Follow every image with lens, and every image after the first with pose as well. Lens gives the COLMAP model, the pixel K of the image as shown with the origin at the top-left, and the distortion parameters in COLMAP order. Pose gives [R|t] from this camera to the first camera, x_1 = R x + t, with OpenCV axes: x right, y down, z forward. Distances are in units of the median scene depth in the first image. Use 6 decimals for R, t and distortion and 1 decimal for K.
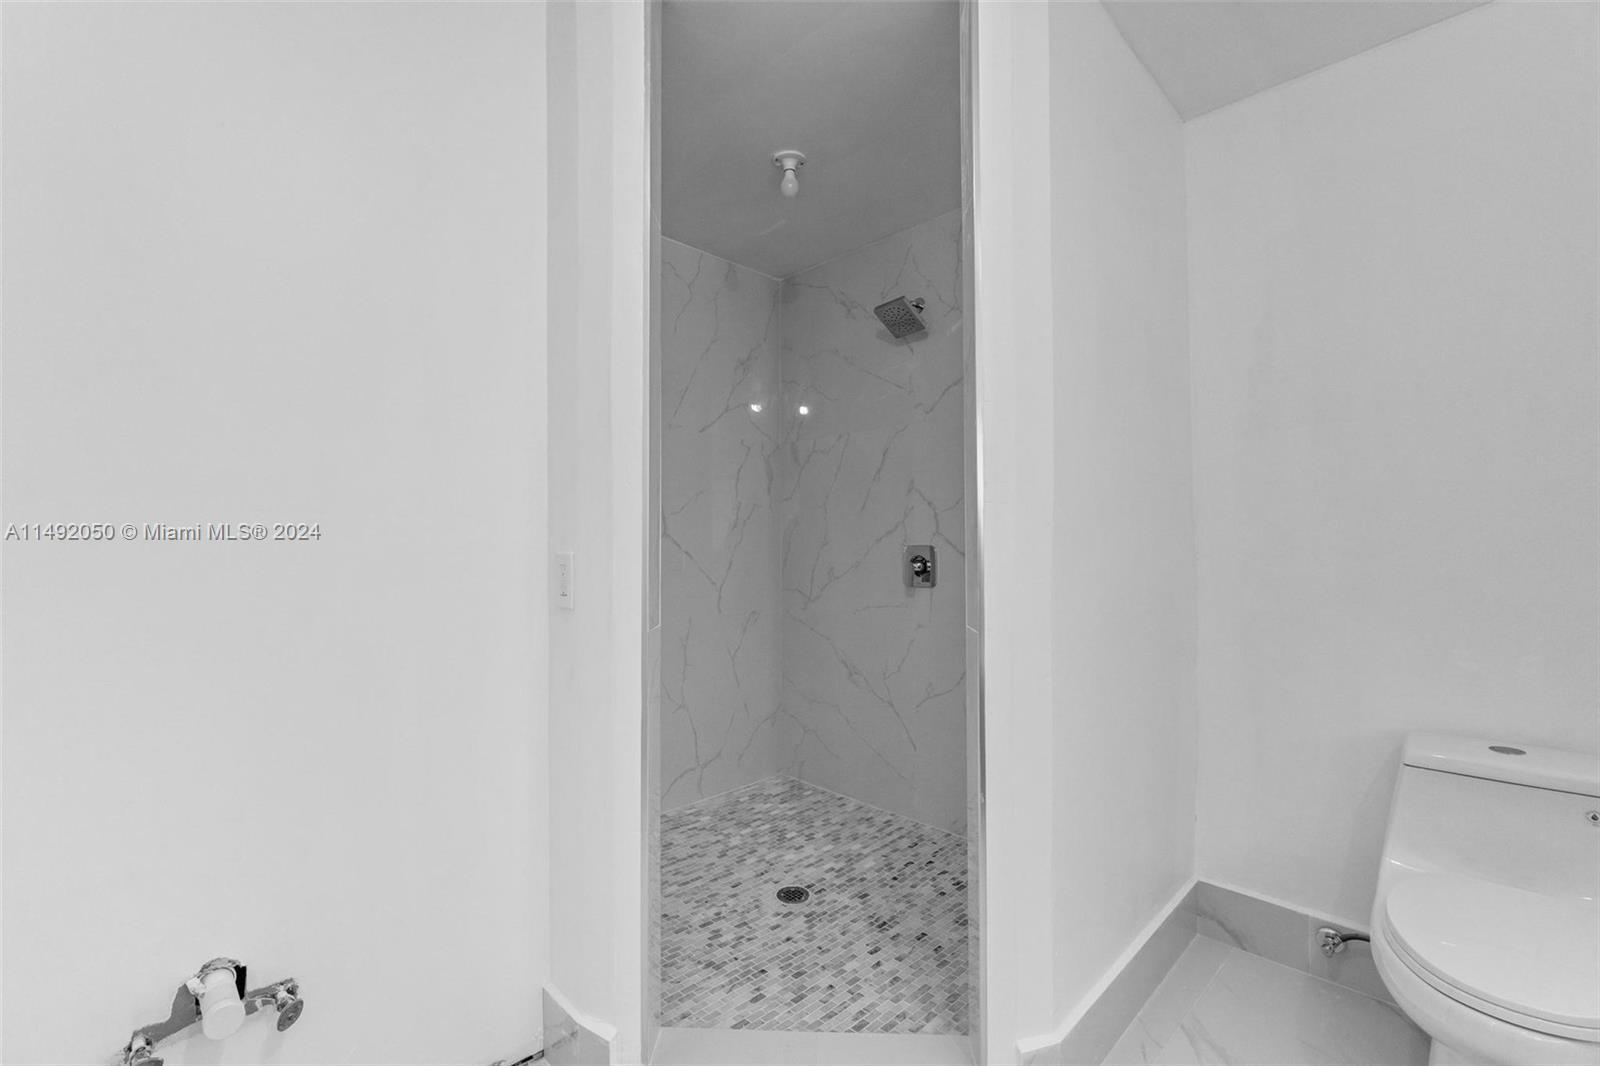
lens RADIAL K [[705.8, 0, 781.9], [0, 705.8, 551.1], [0, 0, 1]] dist [-0.002279, -0.000261]
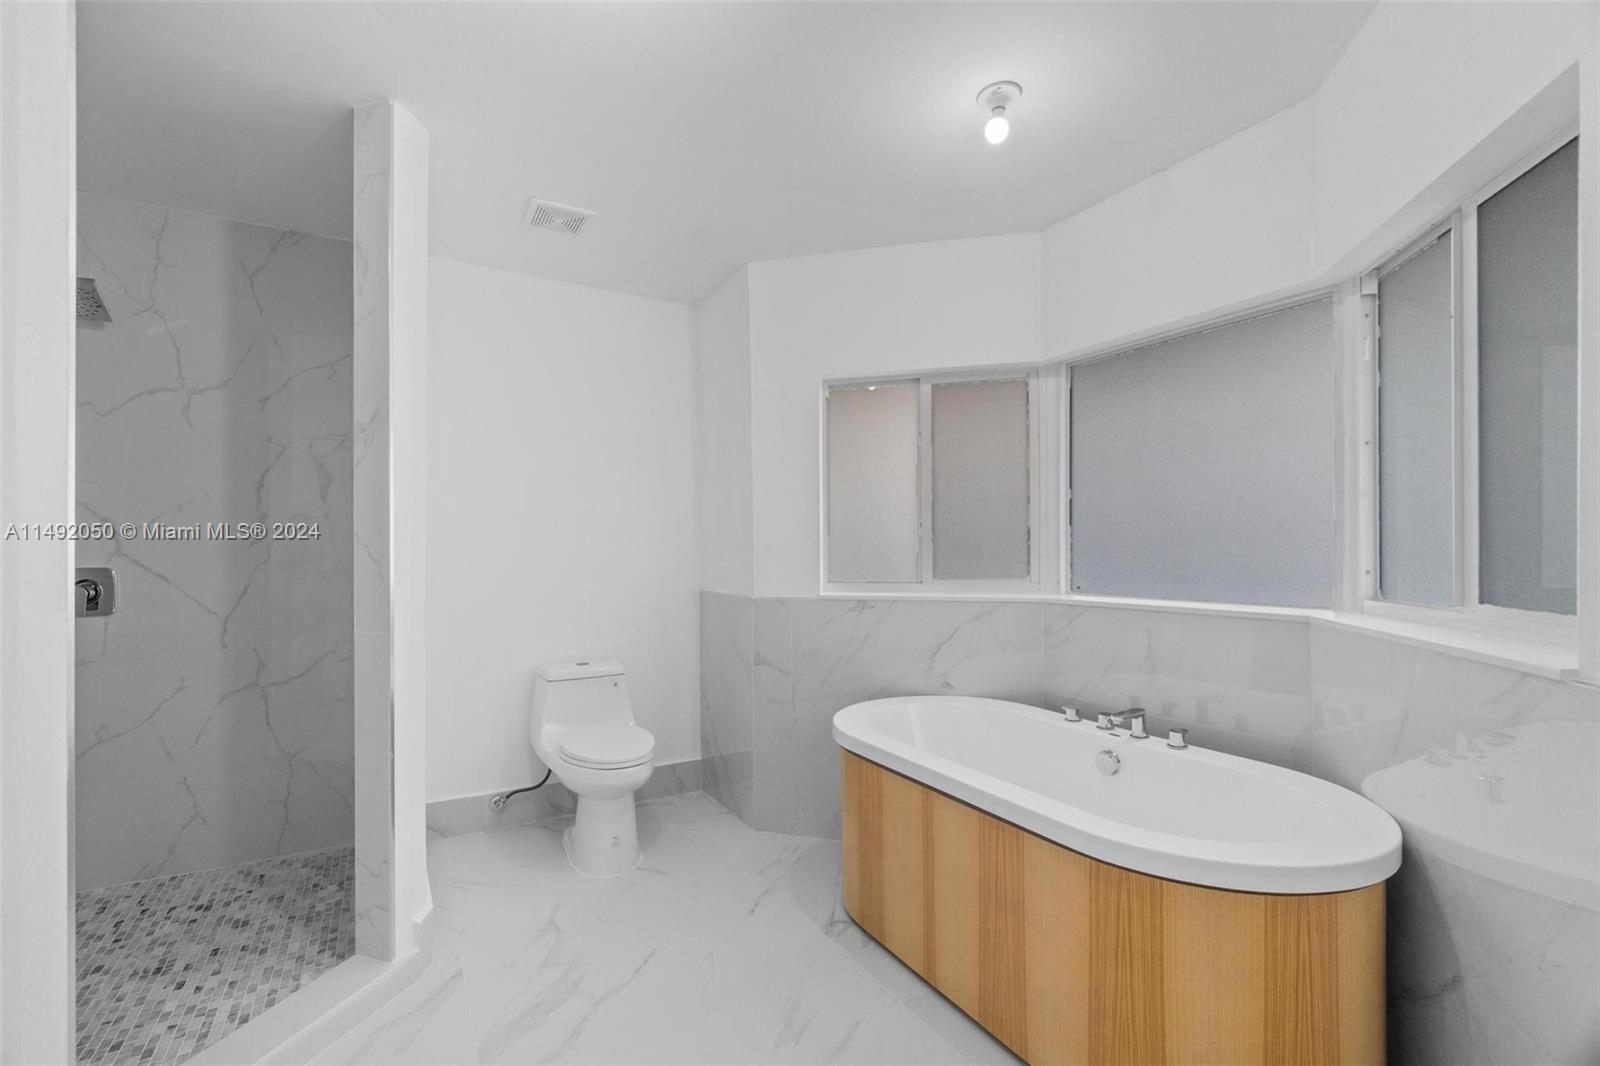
lens RADIAL K [[705.8, 0, 781.9], [0, 705.8, 551.1], [0, 0, 1]] dist [-0.002279, -0.000261]
pose [[0.261454, -0.005564, 0.965200, -0.646271], [0.010798, 0.999938, 0.002839, -0.034323], [-0.965156, 0.009680, 0.261498, -0.076618]]
